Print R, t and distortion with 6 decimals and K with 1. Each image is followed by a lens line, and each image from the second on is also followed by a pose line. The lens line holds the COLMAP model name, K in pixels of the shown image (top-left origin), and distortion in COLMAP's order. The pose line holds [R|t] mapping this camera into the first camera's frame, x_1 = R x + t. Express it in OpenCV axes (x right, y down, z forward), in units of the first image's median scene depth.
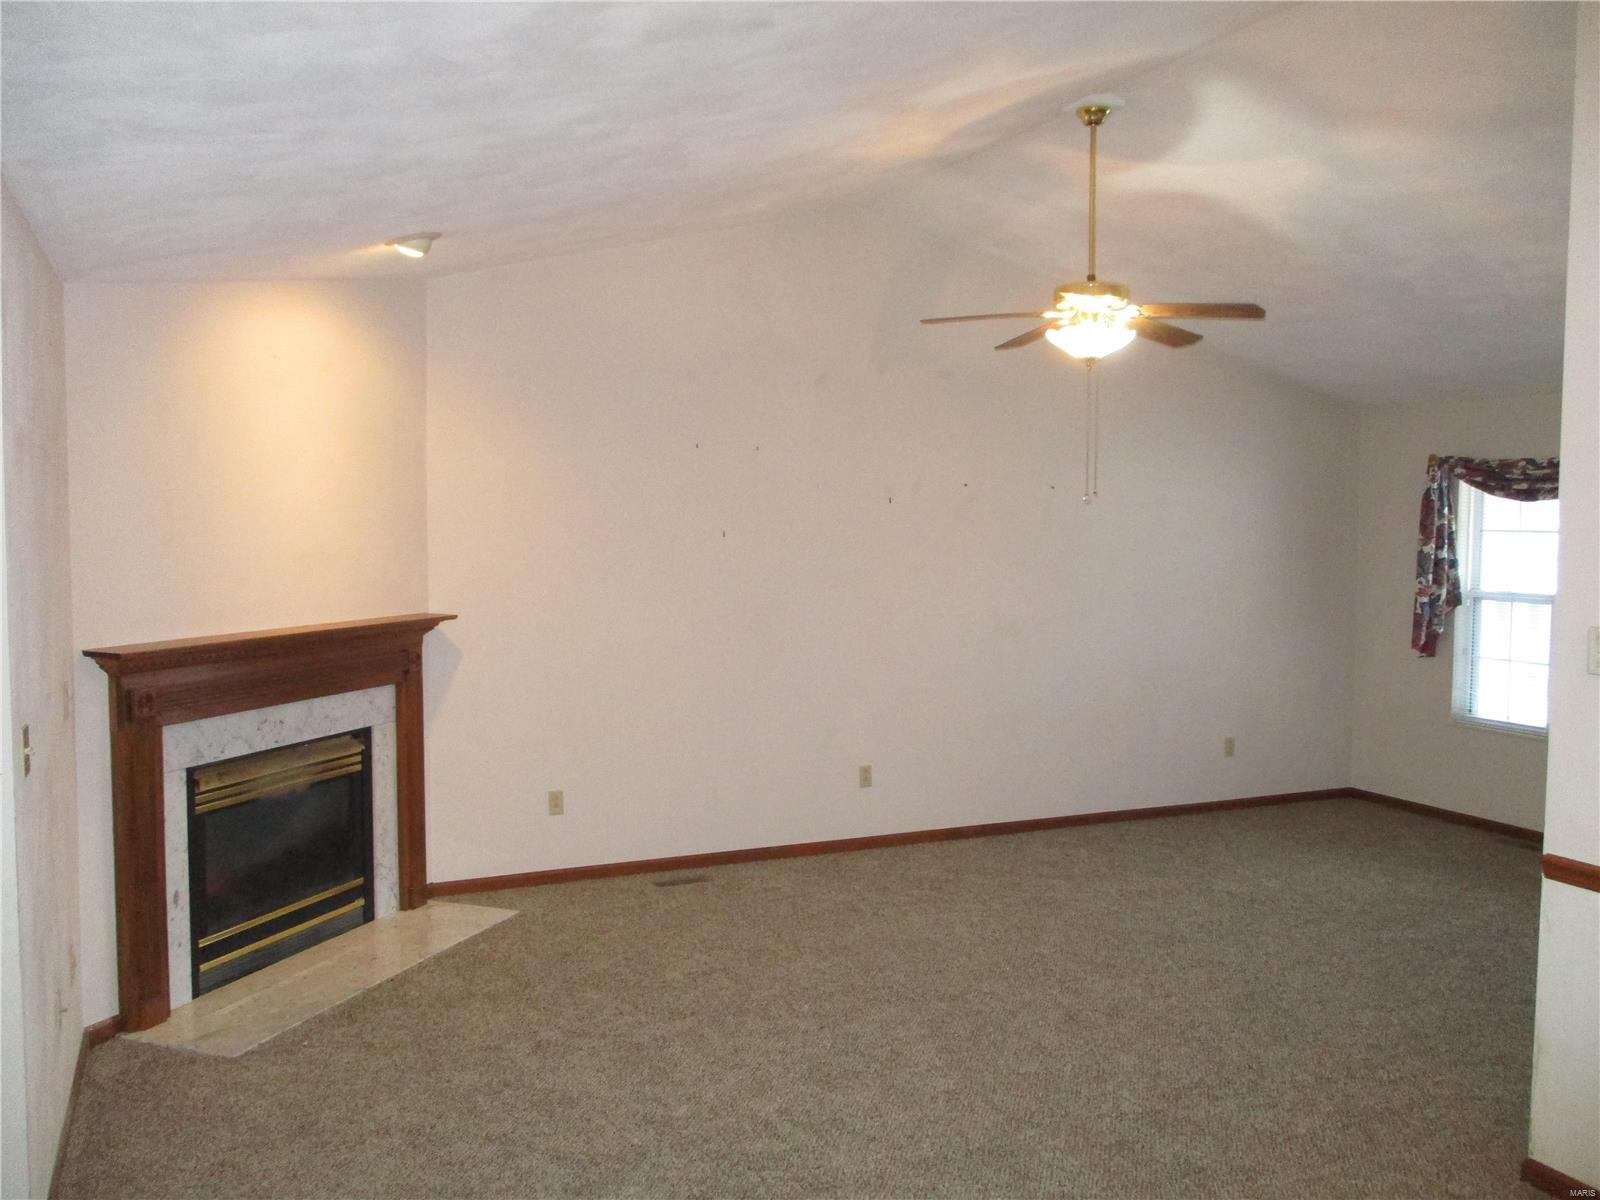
lens RADIAL K [[1346.7, 0, 803.2], [0, 1346.7, 588.2], [0, 0, 1]] dist [-0.026499, 0.010323]
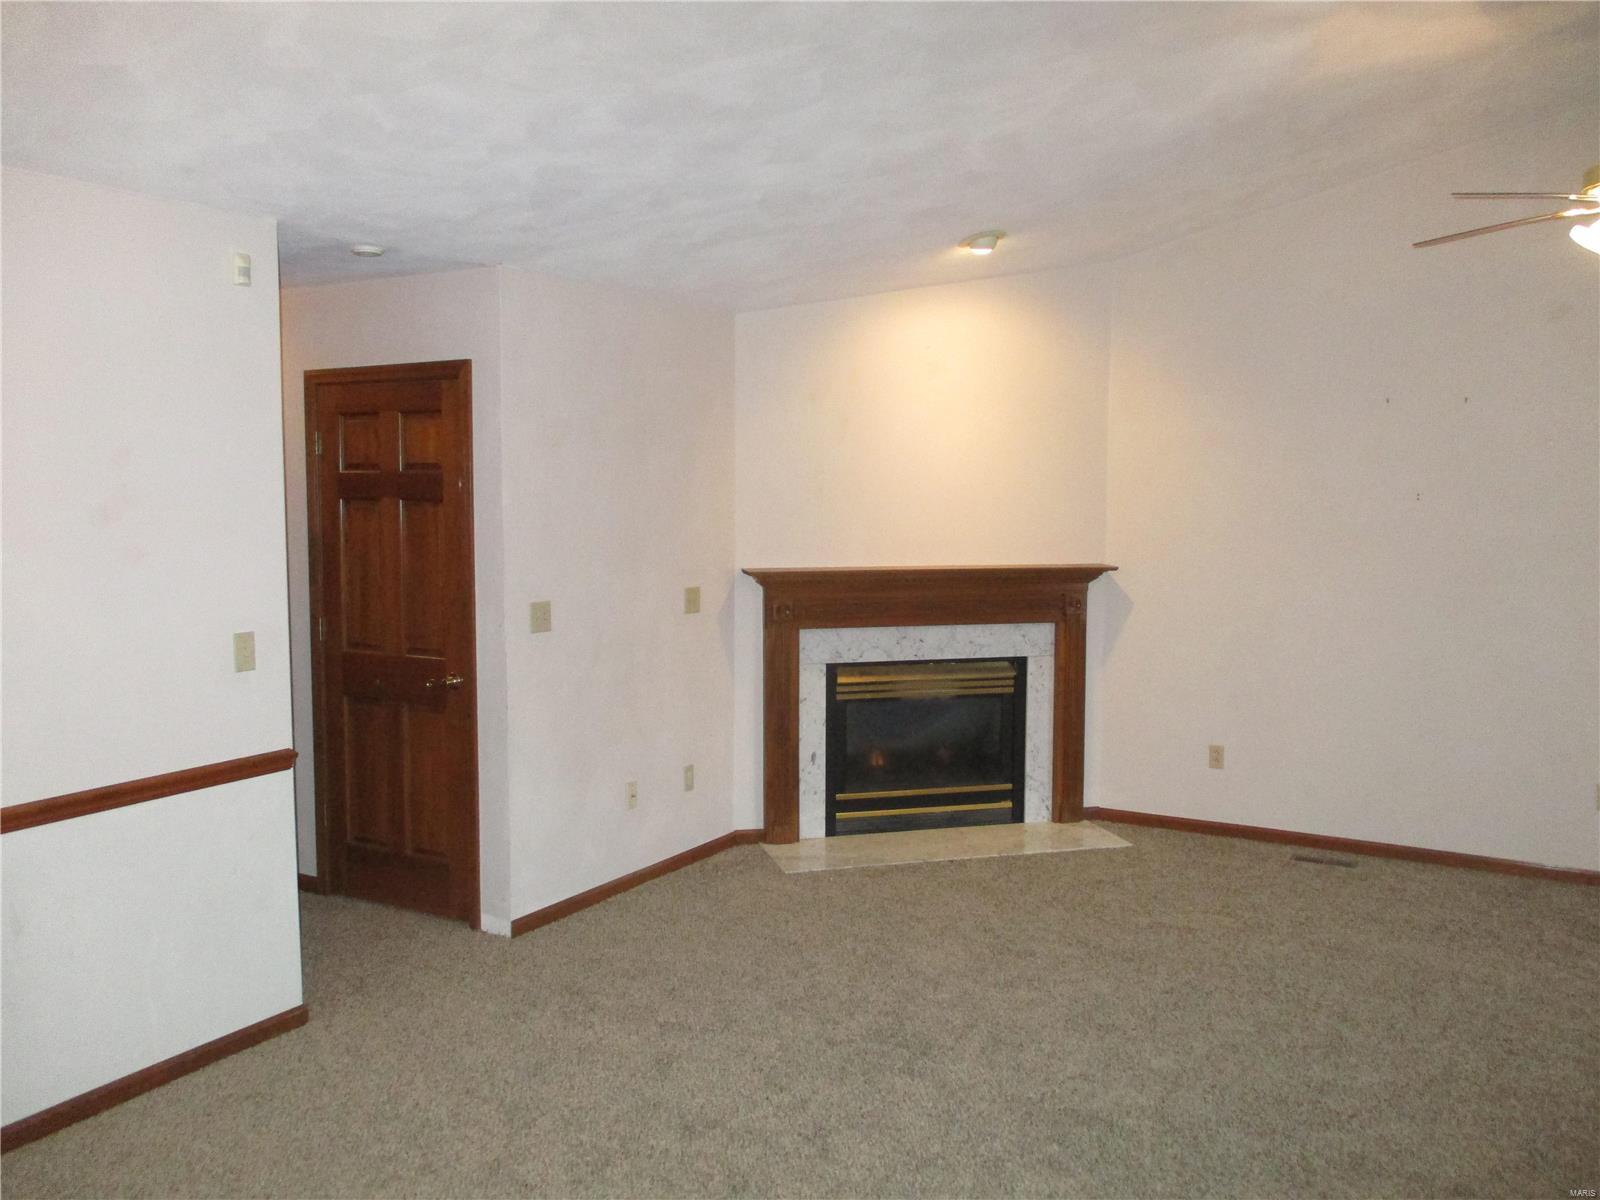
lens RADIAL K [[1346.7, 0, 803.2], [0, 1346.7, 588.2], [0, 0, 1]] dist [-0.026499, 0.010323]
pose [[0.562166, 0.060605, -0.824801, 0.552334], [-0.043369, 0.998099, 0.043779, 0.000780], [0.825887, 0.011159, 0.563726, 0.190258]]
